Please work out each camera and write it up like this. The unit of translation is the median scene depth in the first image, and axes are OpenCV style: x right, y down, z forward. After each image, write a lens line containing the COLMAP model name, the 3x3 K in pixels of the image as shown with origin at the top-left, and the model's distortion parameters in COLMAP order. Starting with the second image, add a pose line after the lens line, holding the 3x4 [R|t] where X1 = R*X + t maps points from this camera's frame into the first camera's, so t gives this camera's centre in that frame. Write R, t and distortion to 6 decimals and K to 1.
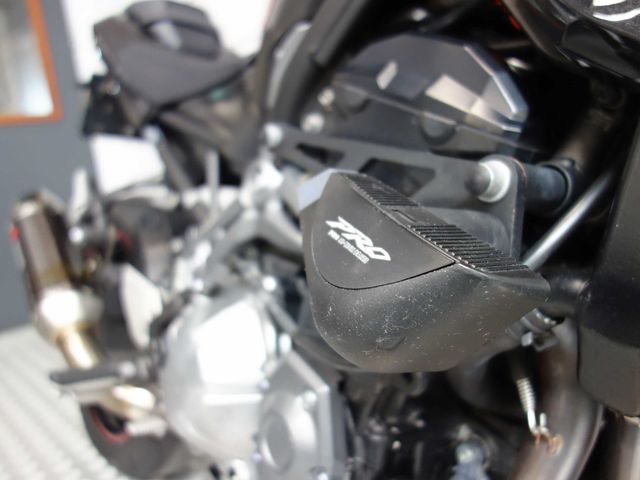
lens RADIAL K [[570.5, 0, 329.4], [0, 570.5, 239.6], [0, 0, 1]] dist [0.035412, 0.000206]
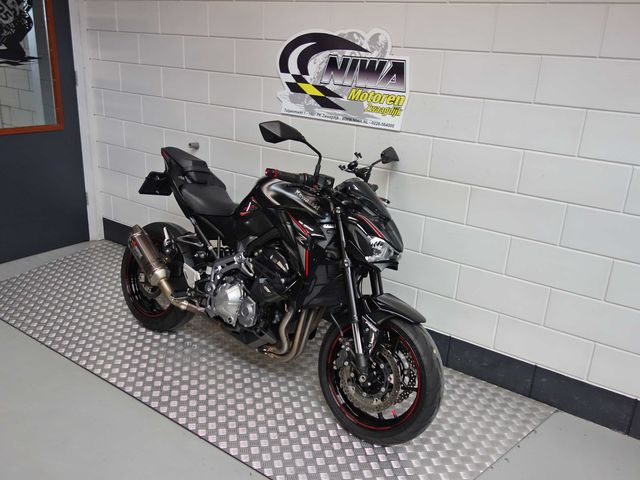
lens RADIAL K [[570.5, 0, 329.4], [0, 570.5, 239.6], [0, 0, 1]] dist [0.035412, 0.000206]
pose [[0.958560, 0.098101, 0.267468, -0.591627], [-0.134023, 0.983747, 0.119500, -0.779607], [-0.251398, -0.150395, 0.956128, -3.088900]]
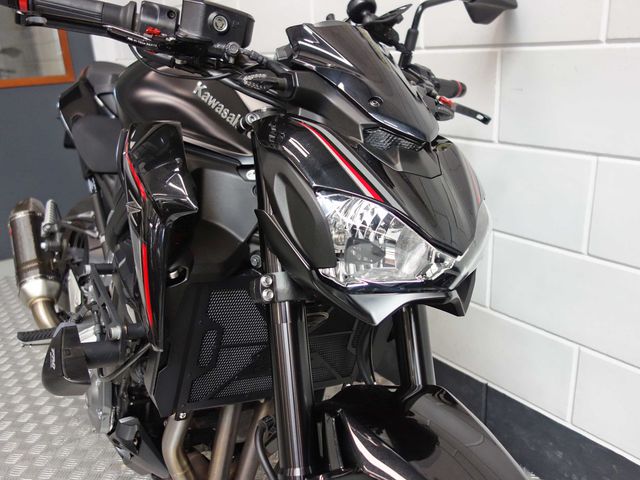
lens RADIAL K [[570.5, 0, 329.4], [0, 570.5, 239.6], [0, 0, 1]] dist [0.035412, 0.000206]
pose [[0.992726, 0.108060, -0.053089, 0.621341], [-0.098307, 0.982089, 0.160737, -0.496602], [0.069507, -0.154348, 0.985569, -0.768115]]
